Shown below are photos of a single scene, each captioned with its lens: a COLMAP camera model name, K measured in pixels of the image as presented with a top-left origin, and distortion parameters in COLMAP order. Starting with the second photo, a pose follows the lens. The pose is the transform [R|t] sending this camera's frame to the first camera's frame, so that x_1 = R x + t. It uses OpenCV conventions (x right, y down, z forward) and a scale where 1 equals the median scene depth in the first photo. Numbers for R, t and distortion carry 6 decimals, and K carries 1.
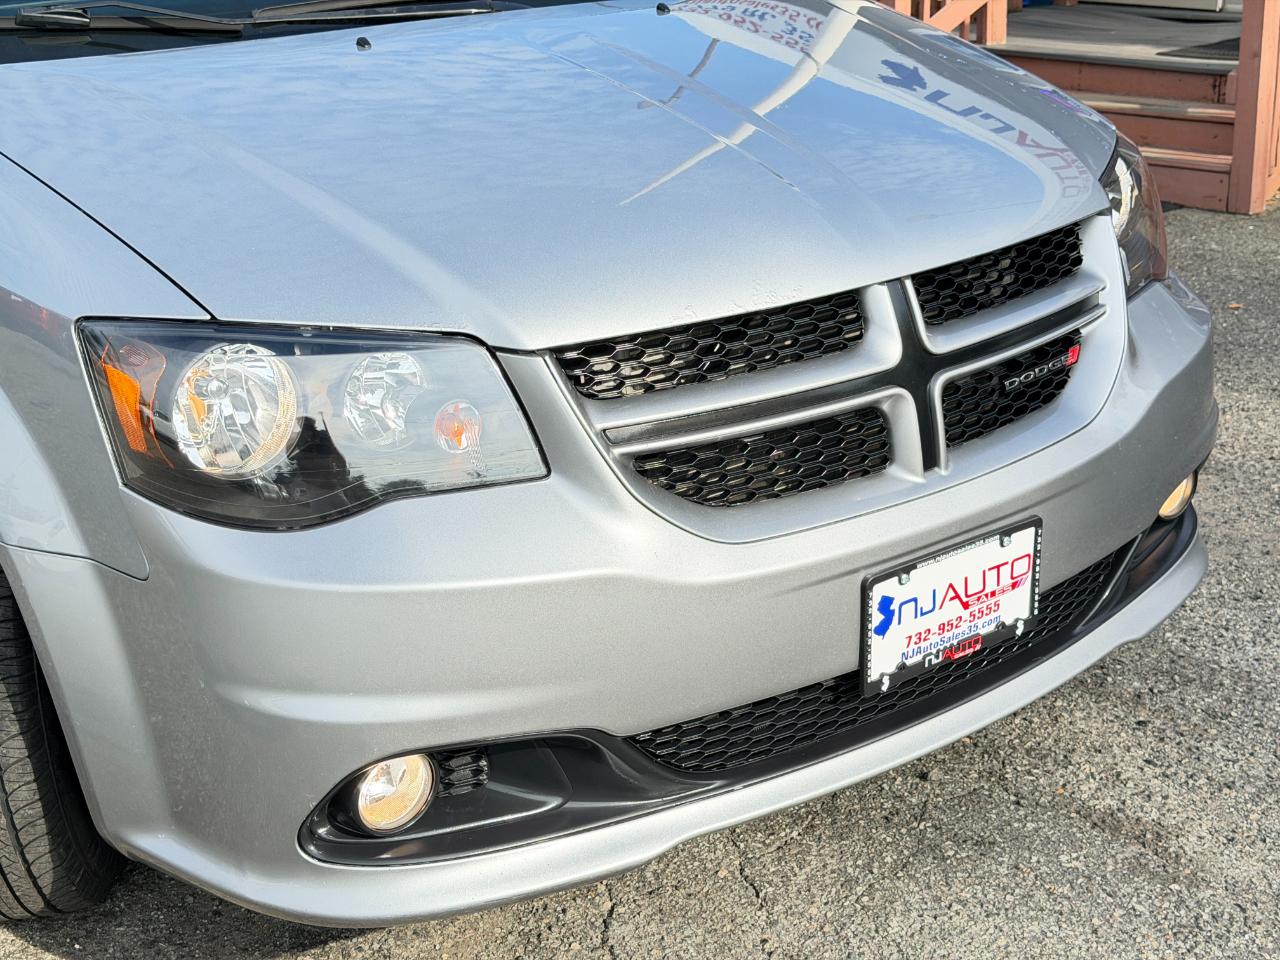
lens RADIAL K [[1819.5, 0, 650.6], [0, 1819.5, 484.7], [0, 0, 1]] dist [0.120402, 0.000000]
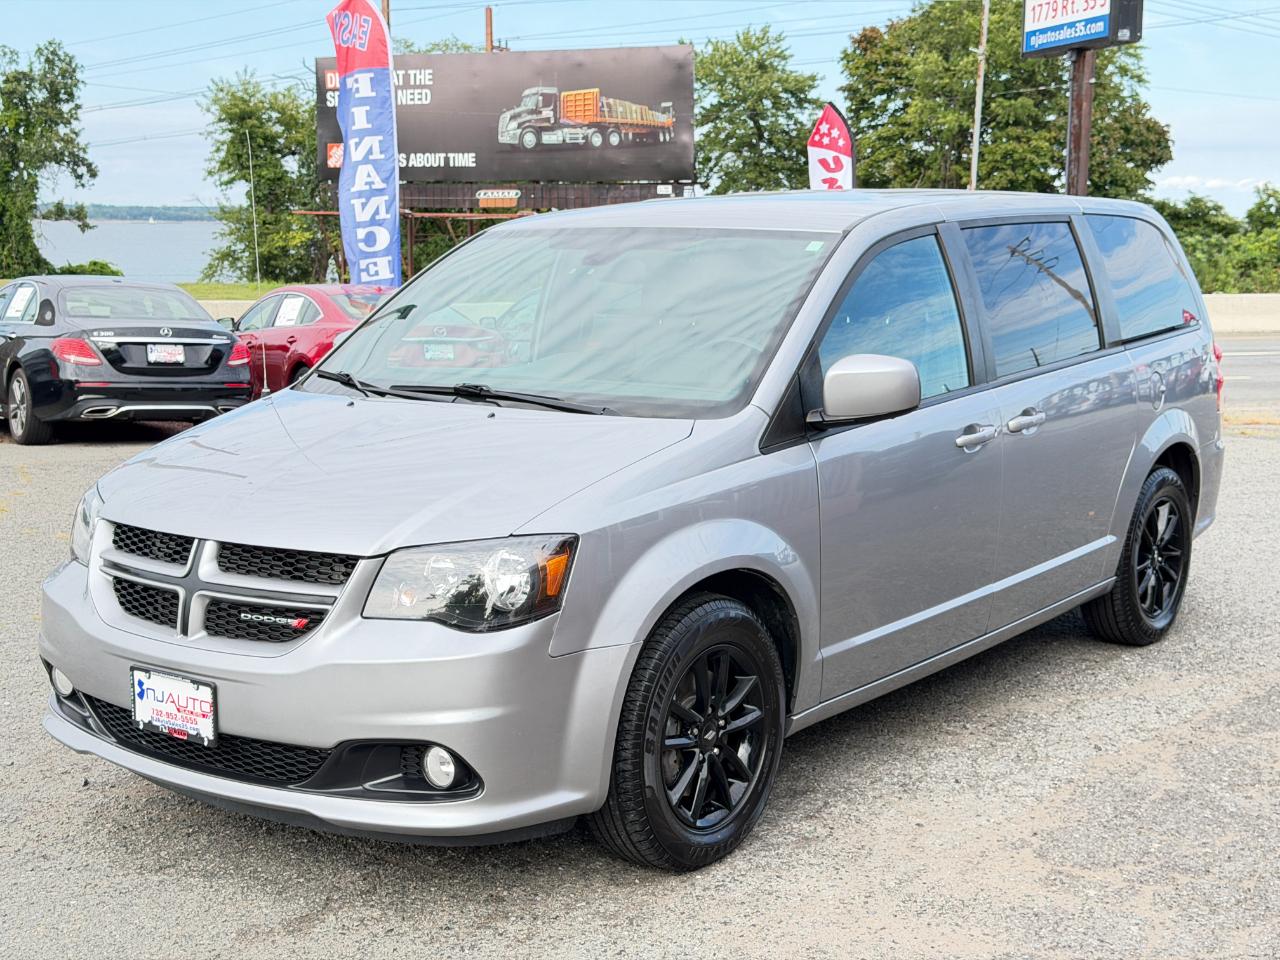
lens RADIAL K [[1819.5, 0, 635.6], [0, 1819.5, 480.8], [0, 0, 1]] dist [0.120402, 0.000000]
pose [[0.253242, 0.174671, -0.951503, 2.144144], [-0.339700, 0.936988, 0.081596, -0.493853], [0.905799, 0.302562, 0.296620, 0.805801]]
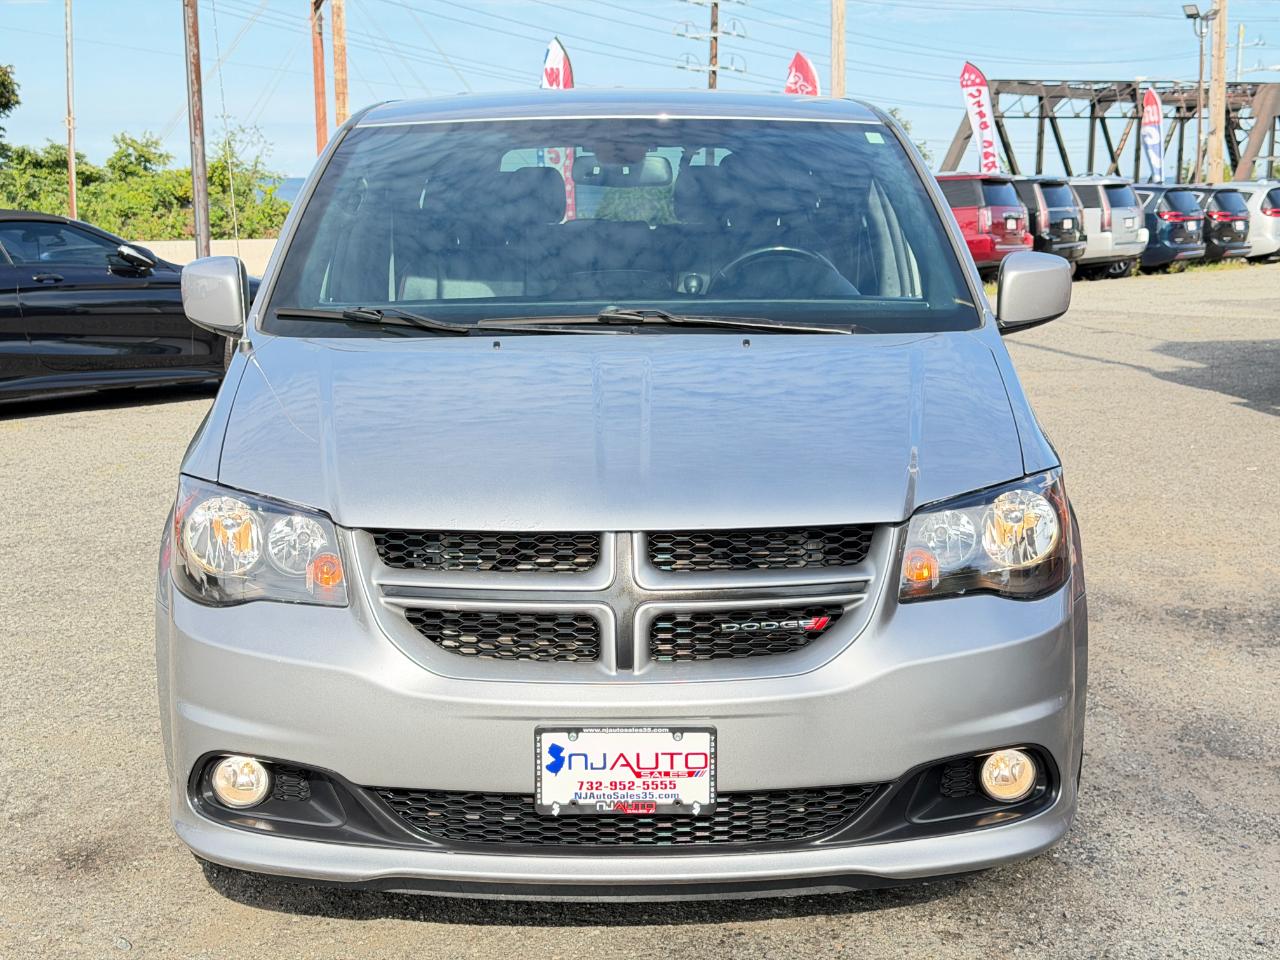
lens RADIAL K [[1819.5, 0, 637.6], [0, 1819.5, 475.9], [0, 0, 1]] dist [0.120402, 0.000000]
pose [[0.788765, 0.134463, -0.599807, 0.982260], [-0.233050, 0.968348, -0.089386, -0.028793], [0.568803, 0.210290, 0.795136, -0.135806]]
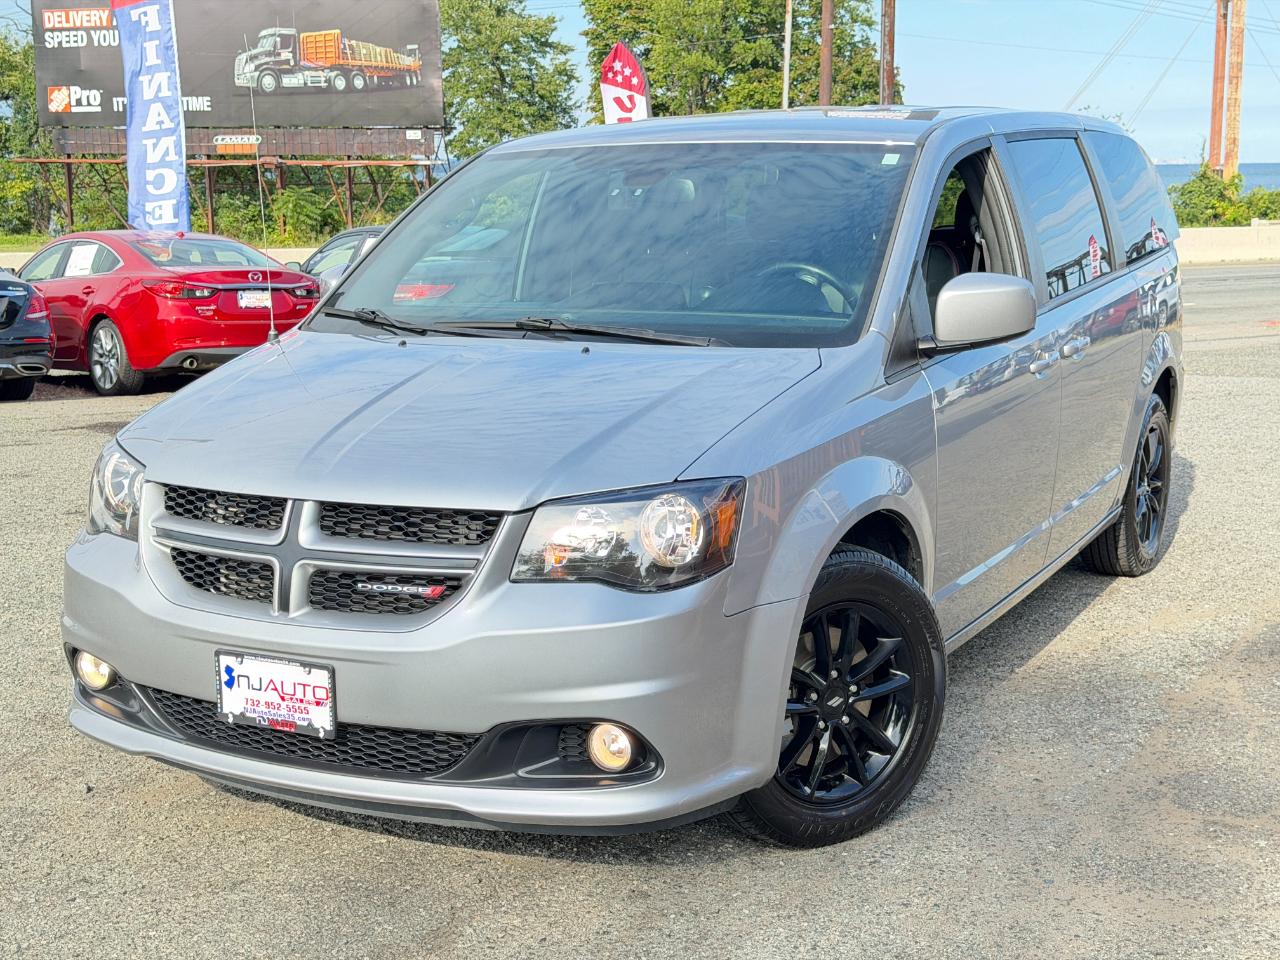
lens RADIAL K [[1819.5, 0, 645.1], [0, 1819.5, 453.9], [0, 0, 1]] dist [0.120402, 0.000000]
pose [[0.403709, 0.175098, -0.897975, 1.808345], [-0.316105, 0.947763, 0.042693, -0.328730], [0.858543, 0.266619, 0.437970, 0.502495]]
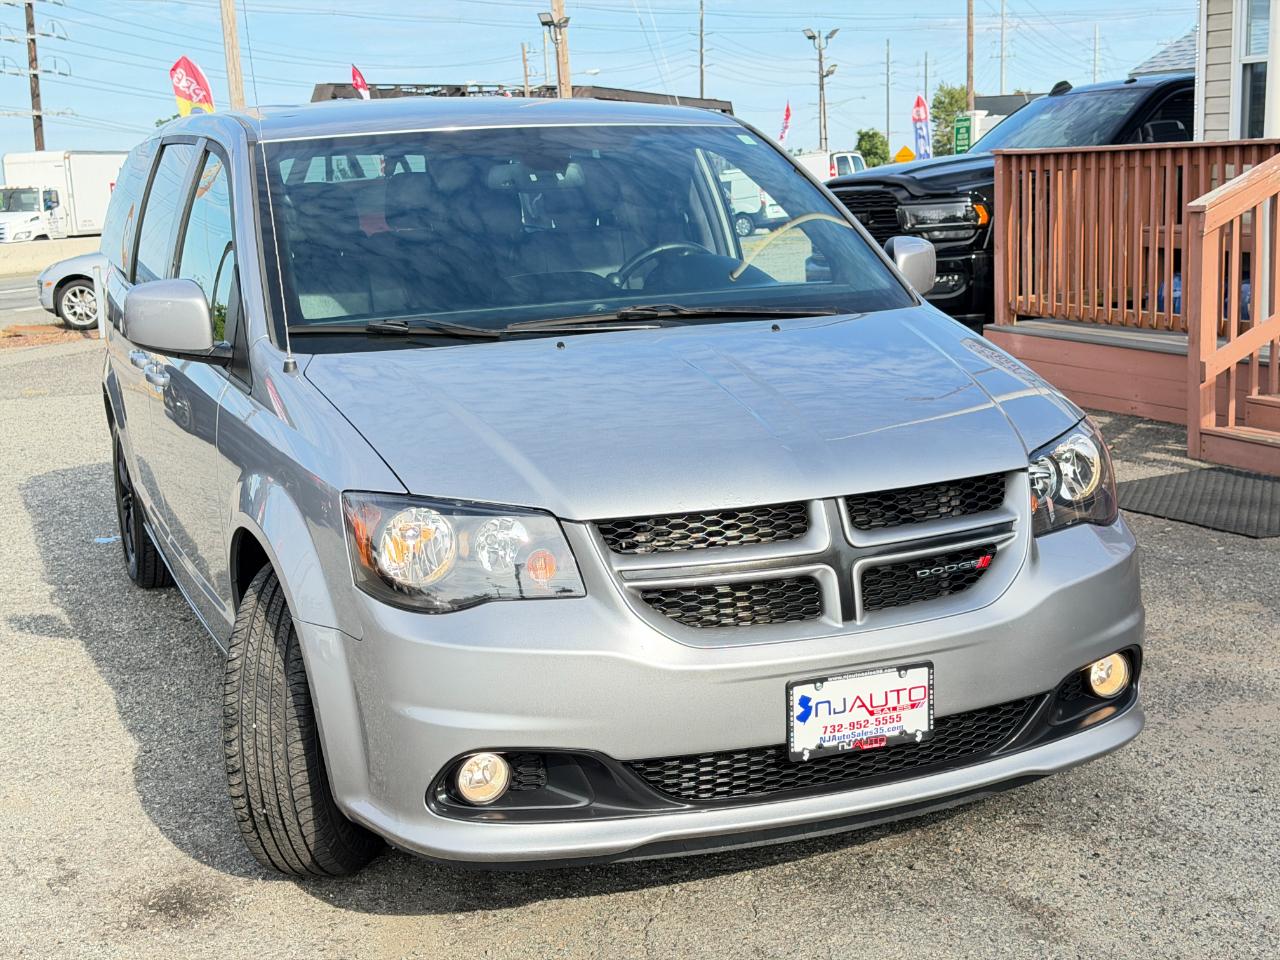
lens RADIAL K [[1819.5, 0, 633.6], [0, 1819.5, 476.7], [0, 0, 1]] dist [0.120402, 0.000000]
pose [[0.957654, 0.048284, -0.283846, 0.414029], [-0.094072, 0.984206, -0.149966, 0.121735], [0.272121, 0.170318, 0.947070, -0.540705]]
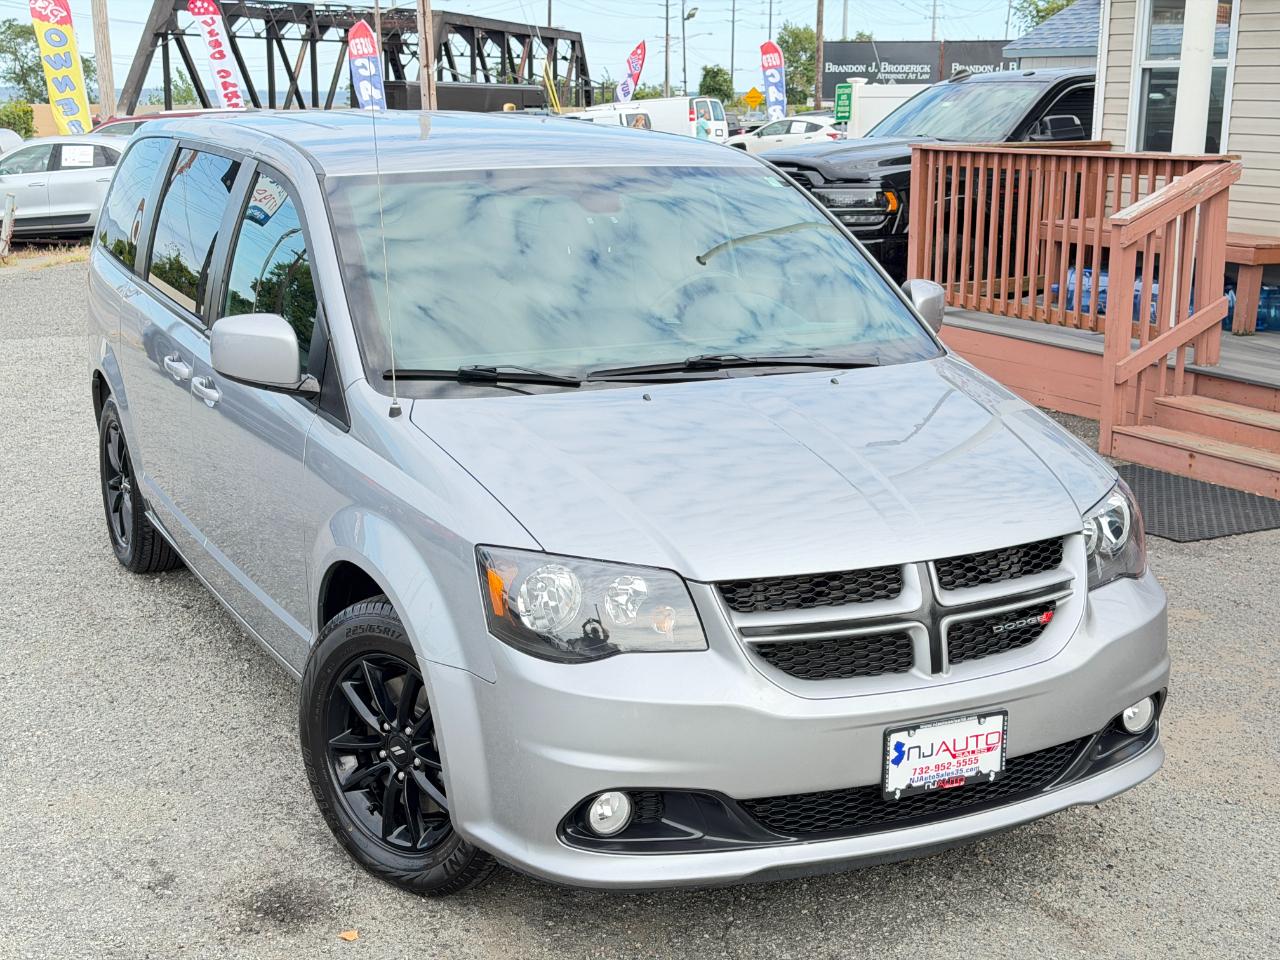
lens RADIAL K [[1819.5, 0, 610.6], [0, 1819.5, 469.7], [0, 0, 1]] dist [0.120402, 0.000000]
pose [[0.976258, 0.080675, -0.201029, 0.185820], [-0.106680, 0.986772, -0.122066, 0.046309], [0.188522, 0.140614, 0.971950, -0.768105]]
